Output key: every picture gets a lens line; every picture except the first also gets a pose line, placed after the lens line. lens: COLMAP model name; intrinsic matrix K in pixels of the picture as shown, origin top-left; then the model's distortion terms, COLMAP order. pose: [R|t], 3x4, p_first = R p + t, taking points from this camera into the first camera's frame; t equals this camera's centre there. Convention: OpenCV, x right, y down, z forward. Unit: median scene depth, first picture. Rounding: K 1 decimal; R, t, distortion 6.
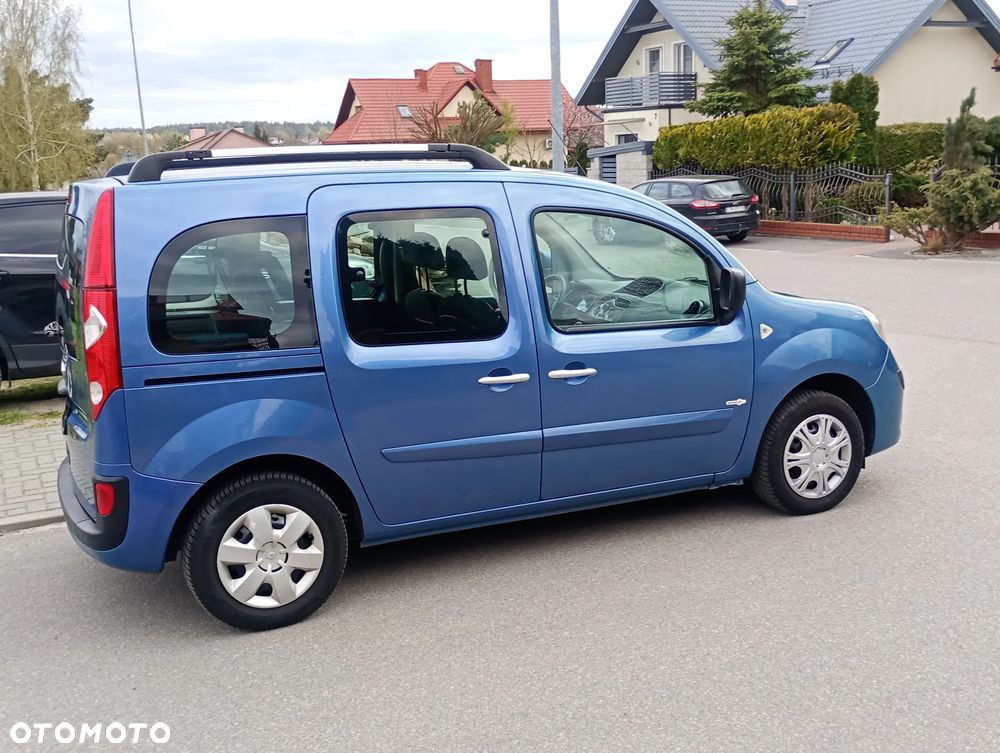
lens RADIAL K [[1072.2, 0, 496.8], [0, 1072.2, 375.2], [0, 0, 1]] dist [0.039630, 0.009460]
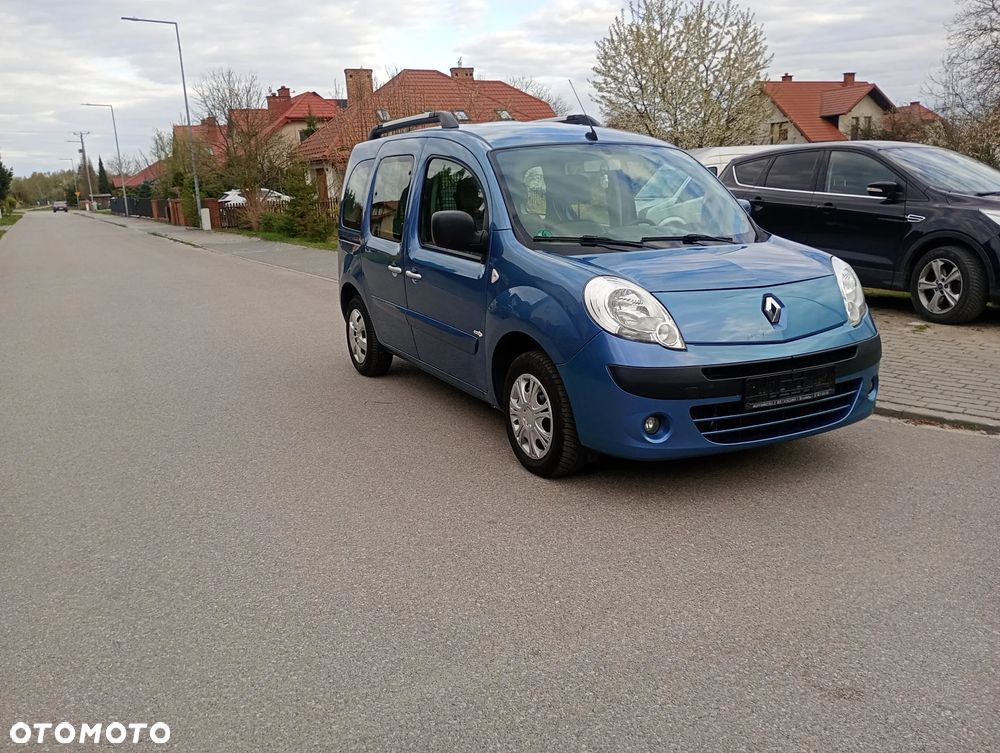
lens RADIAL K [[808.9, 0, 502.8], [0, 808.9, 364.9], [0, 0, 1]] dist [0.084299, -0.108467]
pose [[0.053609, 0.252289, -0.966166, 1.009472], [-0.150110, 0.958598, 0.241984, -0.145873], [0.987215, 0.132058, 0.089260, 0.915485]]
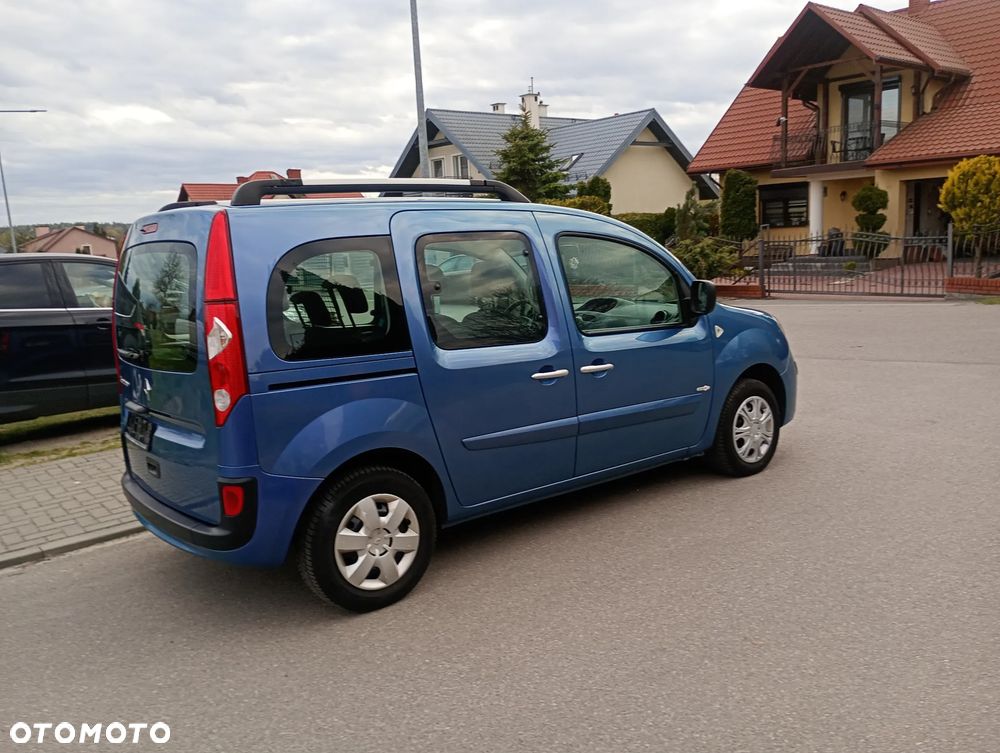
lens RADIAL K [[828.1, 0, 500.0], [0, 828.1, 375.3], [0, 0, 1]] dist [0.061283, -0.091667]
pose [[0.971632, -0.053768, 0.230306, -0.221101], [0.064640, 0.997110, -0.039917, 0.032094], [-0.227494, 0.053672, 0.972299, 0.105973]]
